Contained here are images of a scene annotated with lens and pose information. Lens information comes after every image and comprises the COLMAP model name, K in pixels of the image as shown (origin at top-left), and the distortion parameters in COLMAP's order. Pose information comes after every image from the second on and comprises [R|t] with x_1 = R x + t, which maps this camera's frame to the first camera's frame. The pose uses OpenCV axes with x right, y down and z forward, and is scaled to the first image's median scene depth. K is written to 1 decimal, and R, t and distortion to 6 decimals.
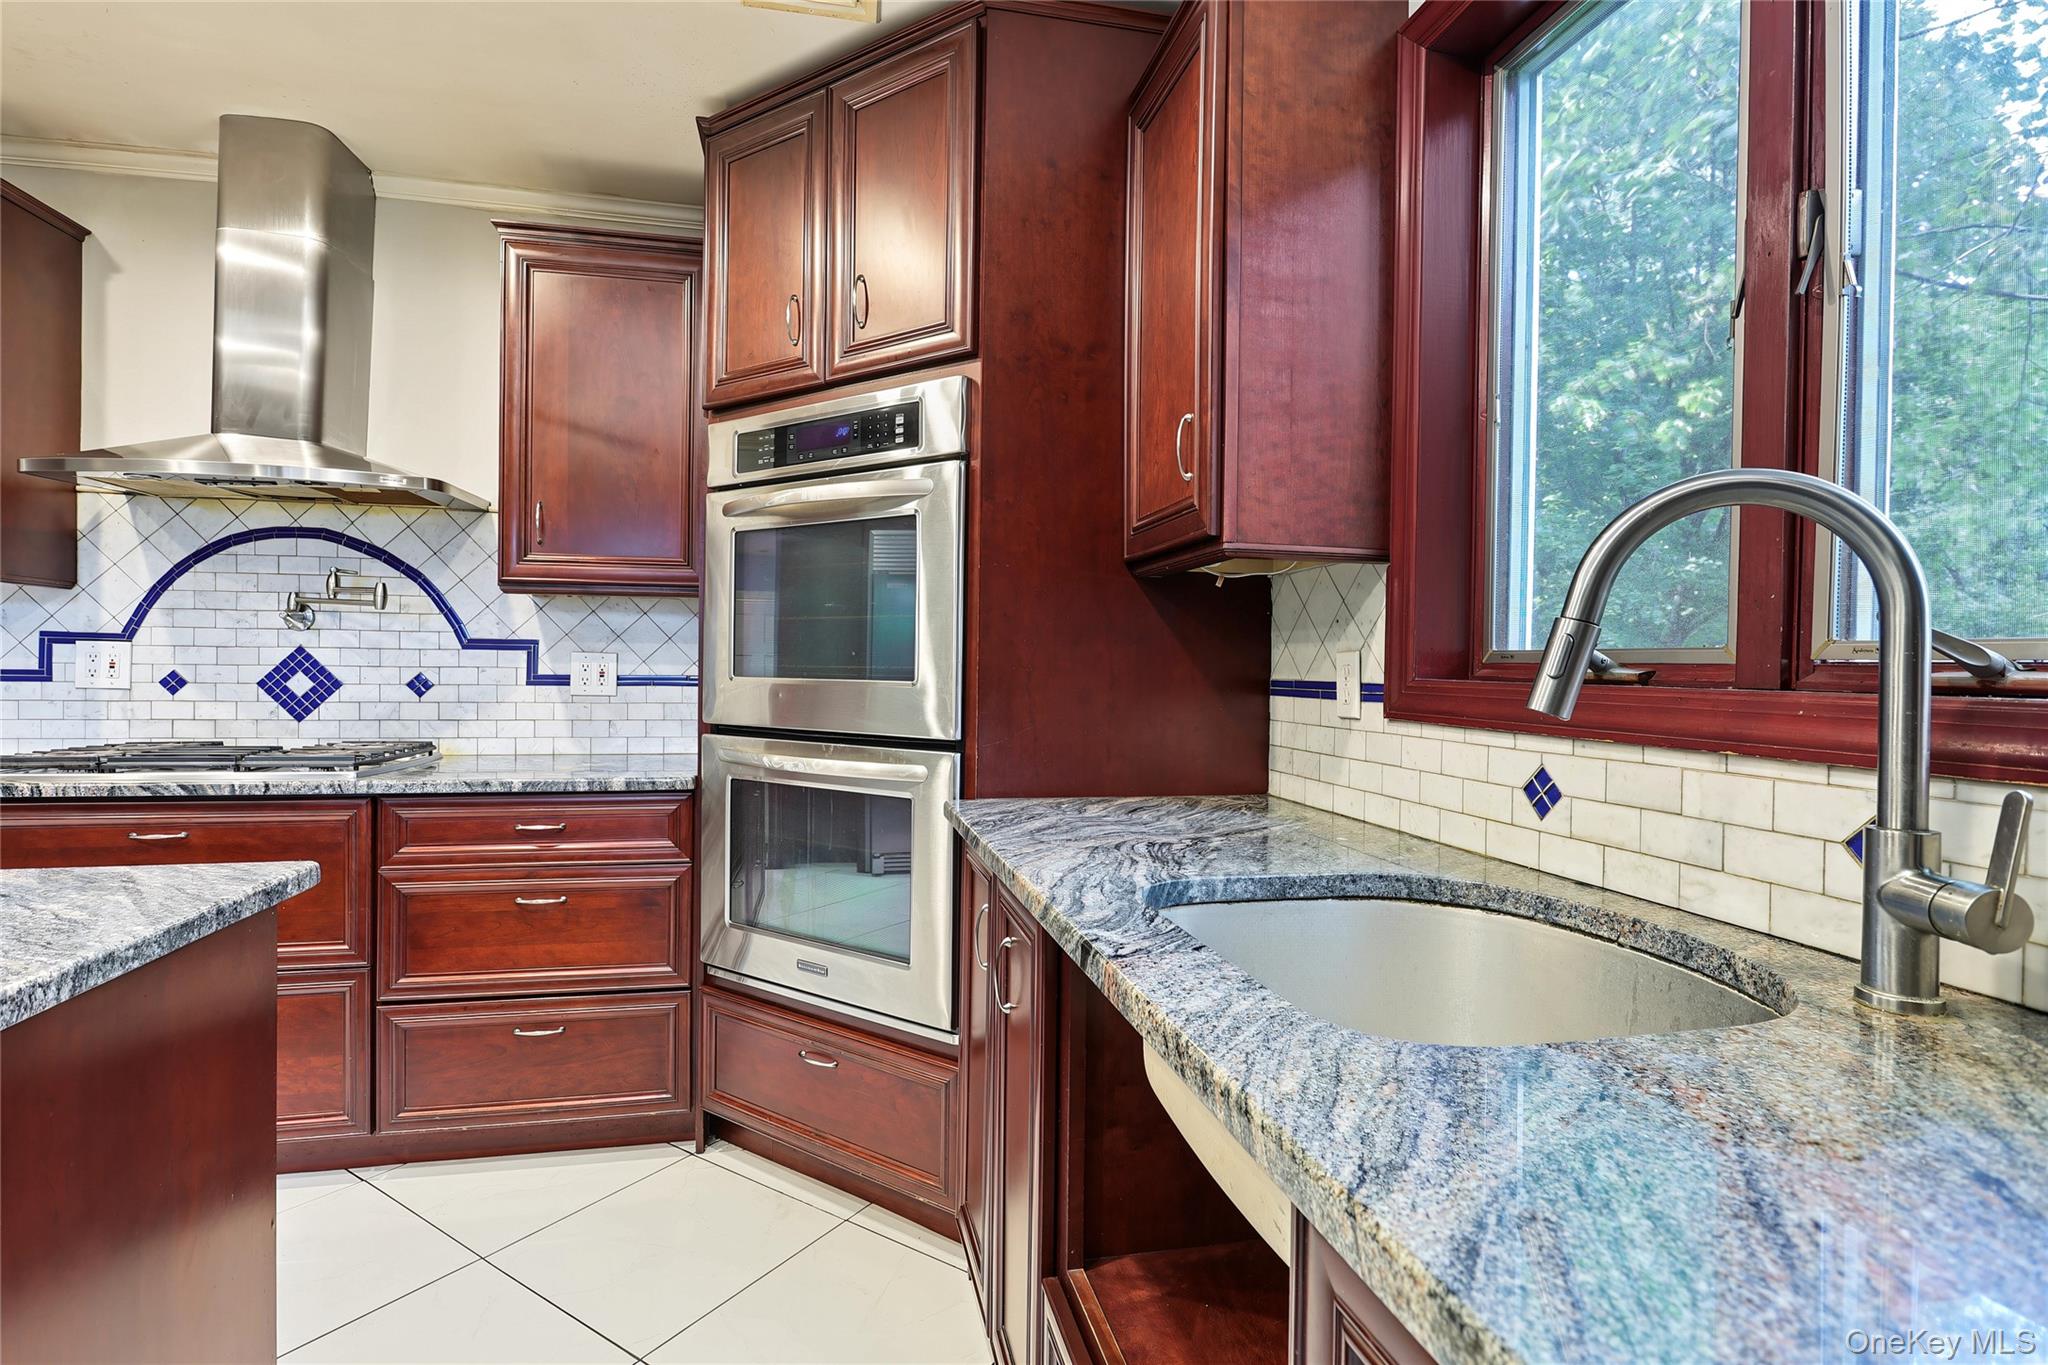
lens RADIAL K [[969.6, 0, 1015.7], [0, 969.6, 676.2], [0, 0, 1]] dist [-0.016385, 0.004724]
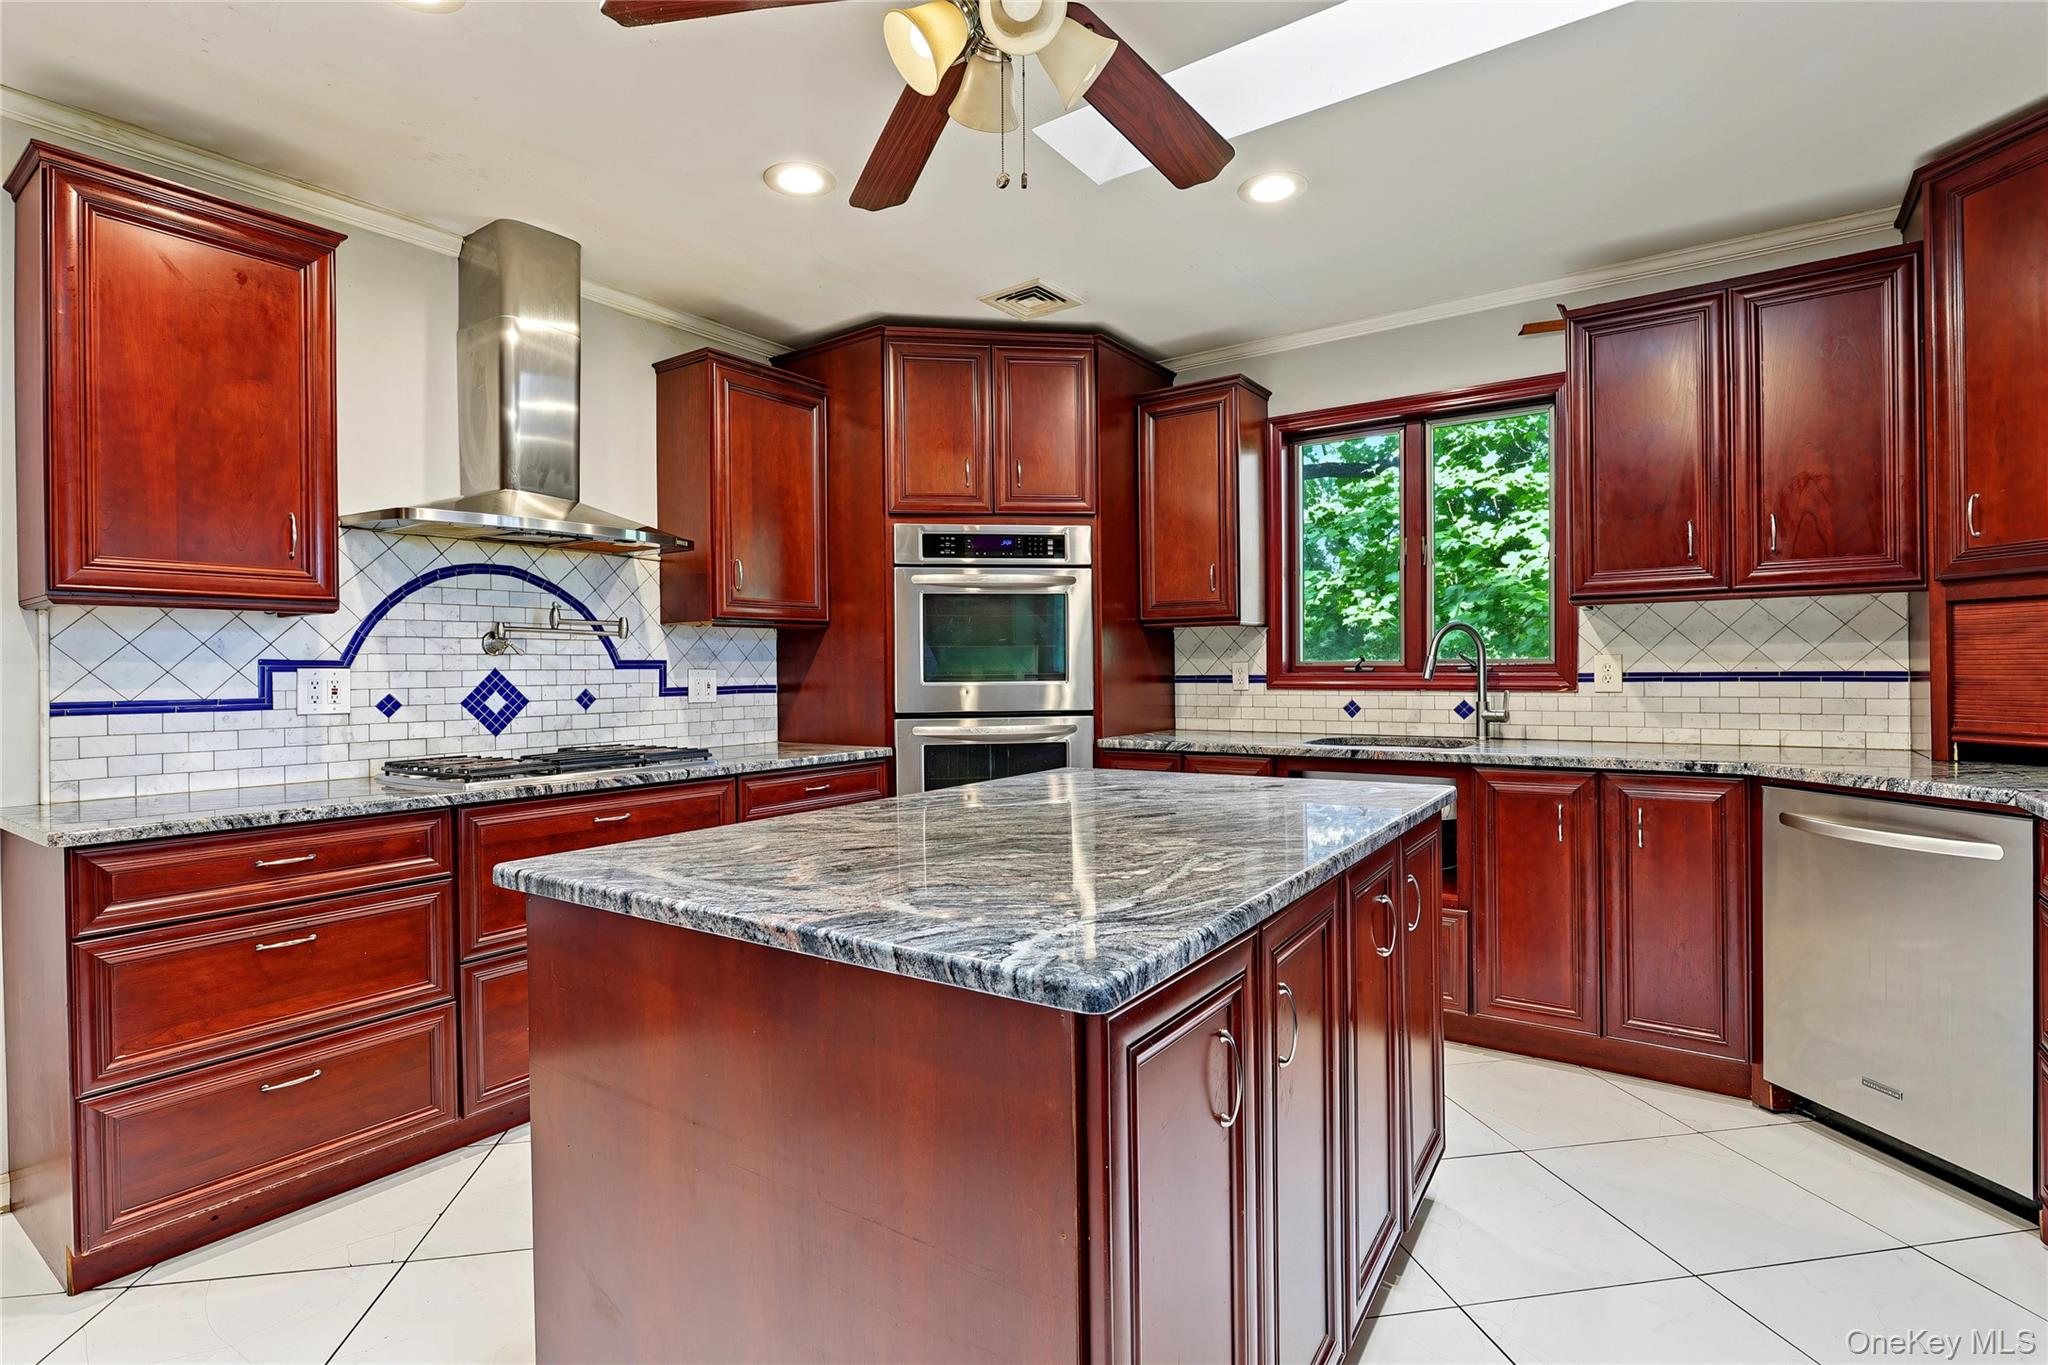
lens RADIAL K [[969.6, 0, 1016.5], [0, 969.6, 675.7], [0, 0, 1]] dist [-0.016385, 0.004724]
pose [[0.741251, -0.025321, 0.670750, -1.078889], [0.026136, 0.999619, 0.008852, -0.018034], [-0.670718, 0.010969, 0.741631, -0.263238]]
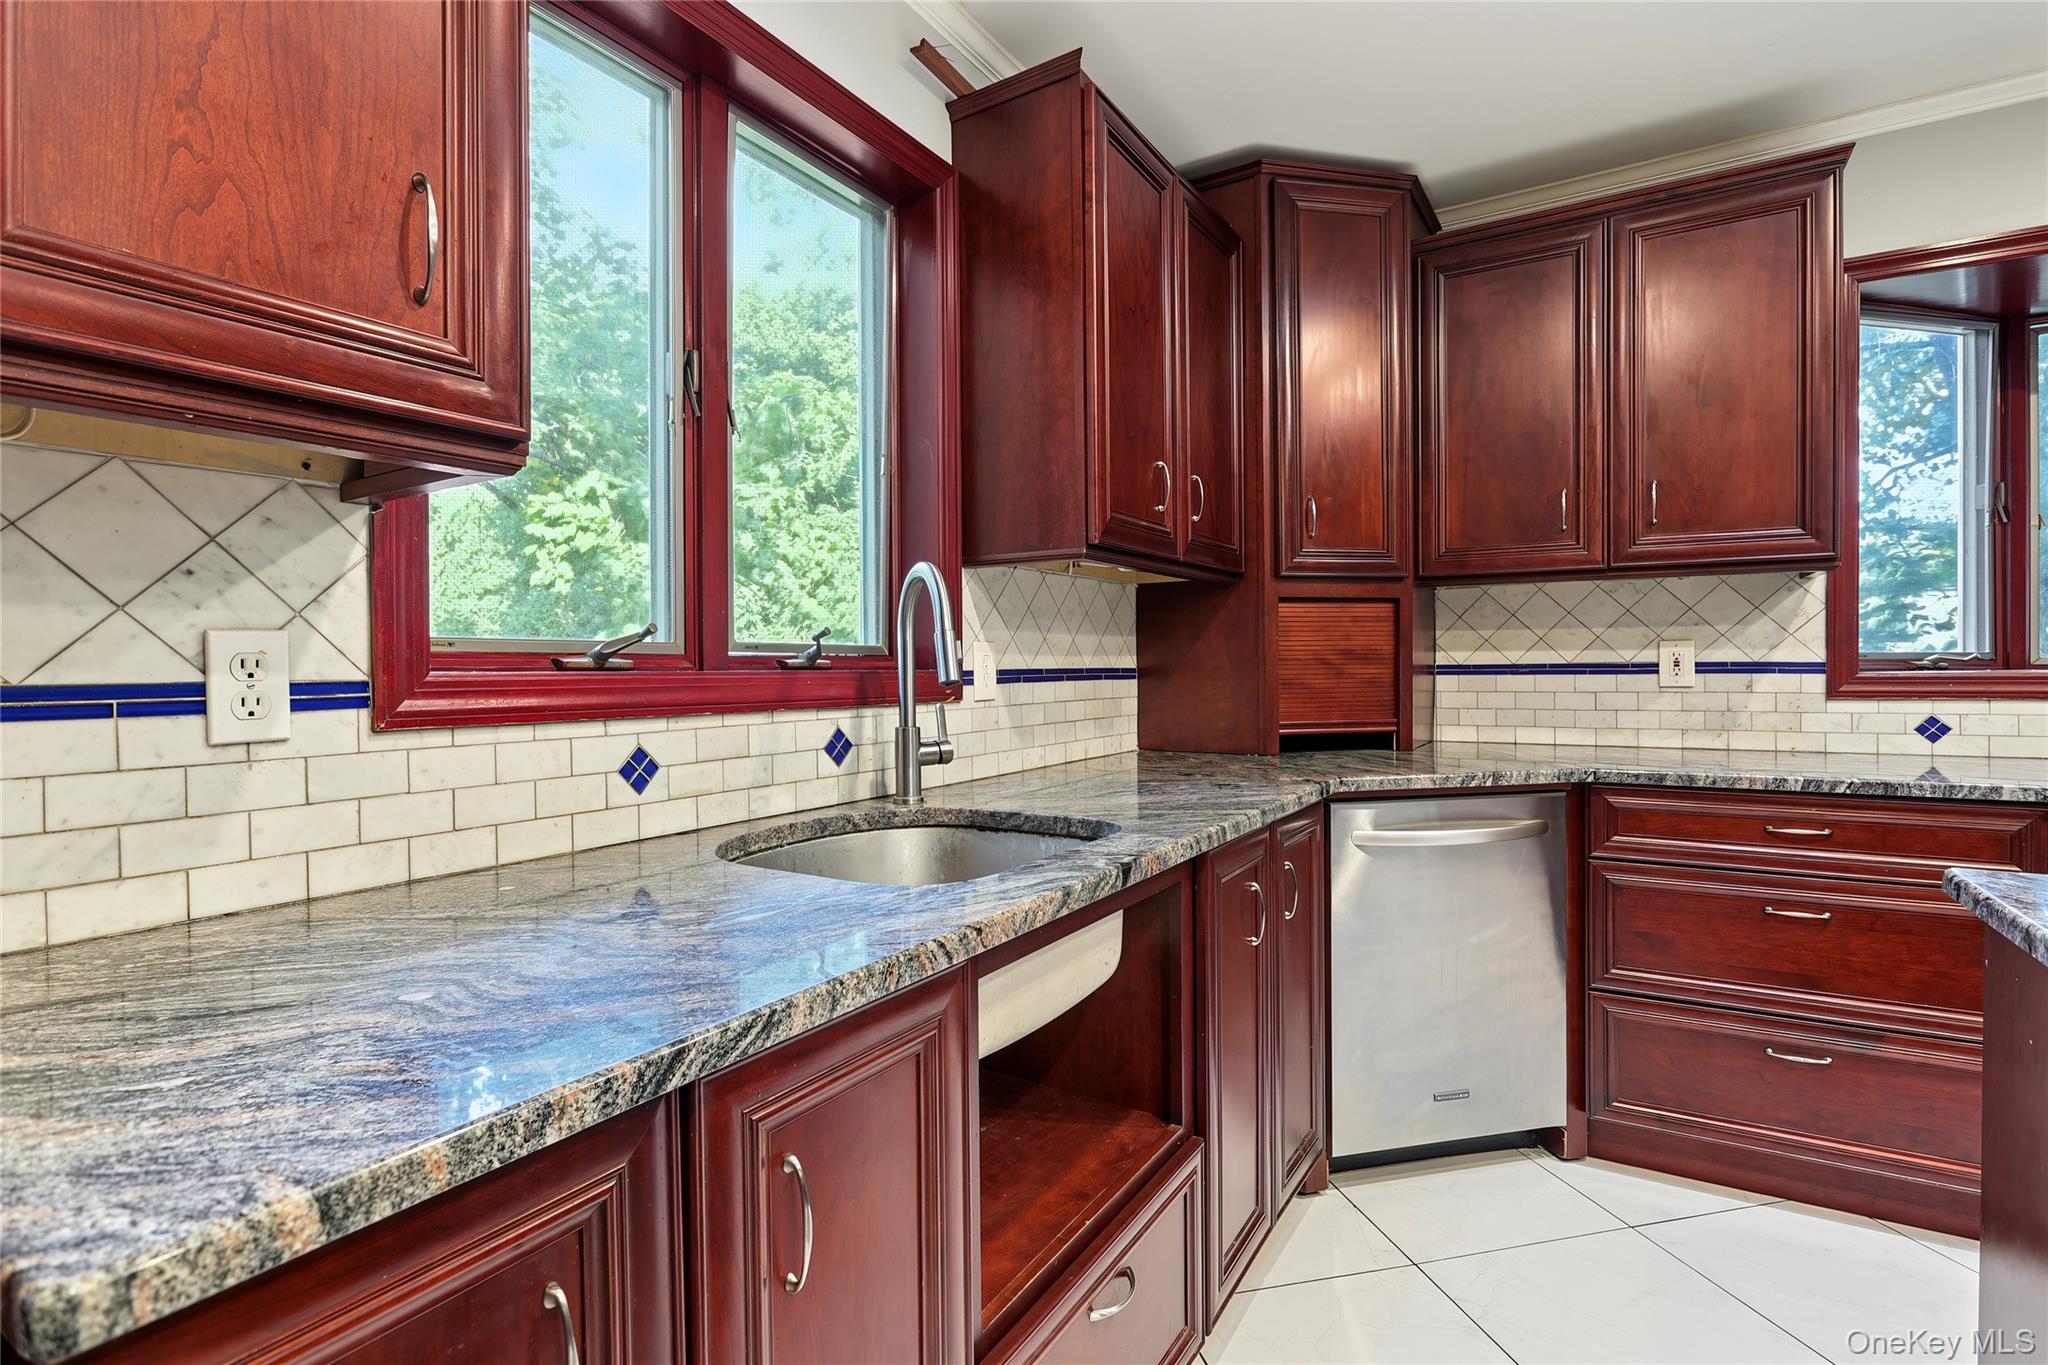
lens RADIAL K [[969.6, 0, 1016.3], [0, 969.6, 672.9], [0, 0, 1]] dist [-0.016385, 0.004724]
pose [[-0.711873, -0.012679, 0.702194, -0.256993], [0.004727, 0.999728, 0.022843, -0.006750], [-0.702292, 0.019581, -0.711620, 0.698934]]
